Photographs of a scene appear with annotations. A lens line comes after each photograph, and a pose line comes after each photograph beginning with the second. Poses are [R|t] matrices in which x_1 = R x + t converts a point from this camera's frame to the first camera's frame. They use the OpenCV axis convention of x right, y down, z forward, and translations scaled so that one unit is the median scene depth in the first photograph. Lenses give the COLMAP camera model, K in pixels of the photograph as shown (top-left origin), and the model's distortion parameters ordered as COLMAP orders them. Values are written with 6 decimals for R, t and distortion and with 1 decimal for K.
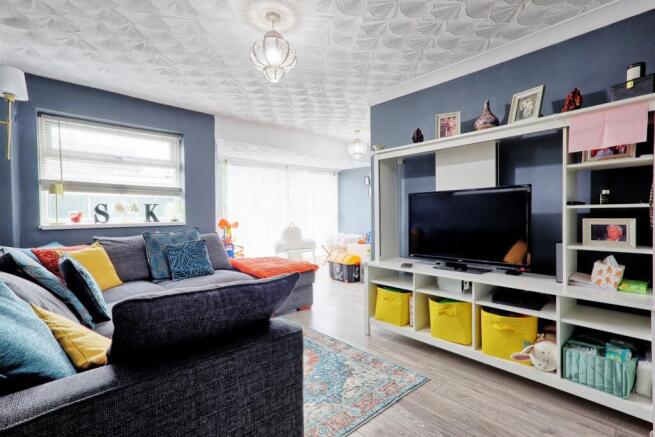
lens RADIAL K [[302.7, 0, 326.7], [0, 302.7, 219.3], [0, 0, 1]] dist [-0.010617, 0.015877]
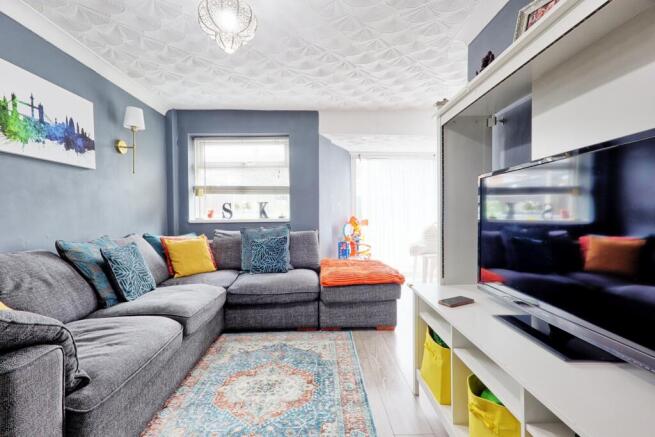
lens RADIAL K [[302.7, 0, 340.8], [0, 302.7, 214.8], [0, 0, 1]] dist [-0.010617, 0.015877]
pose [[0.773413, 0.003867, -0.633890, 0.350963], [-0.006836, 0.999974, -0.002241, -0.003593], [0.633865, 0.006066, 0.773420, 0.321538]]
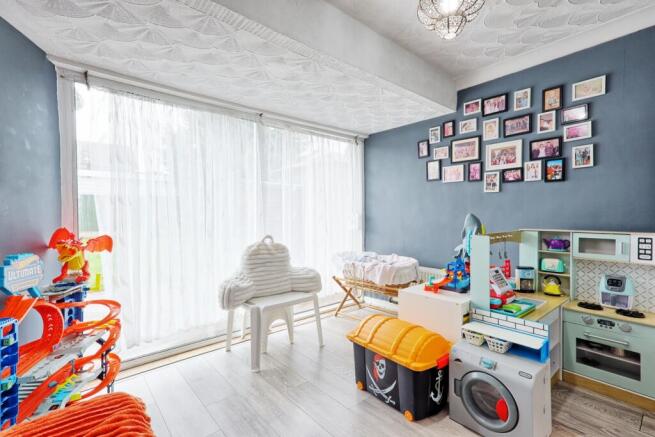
lens RADIAL K [[302.7, 0, 325.7], [0, 302.7, 225.4], [0, 0, 1]] dist [-0.010617, 0.015877]
pose [[0.999334, 0.002132, -0.036435, -0.020608], [-0.001811, 0.999959, 0.008848, -0.010027], [0.036452, -0.008776, 0.999297, 0.933922]]
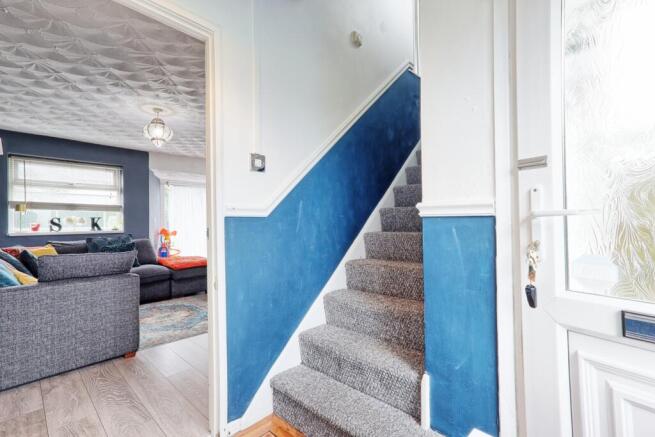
lens RADIAL K [[302.7, 0, 334.6], [0, 302.7, 218.5], [0, 0, 1]] dist [-0.010617, 0.015877]
pose [[0.997763, -0.006938, 0.066485, 0.415667], [0.009492, 0.999225, -0.038188, 0.016680], [-0.066169, 0.038733, 0.997056, -0.449373]]
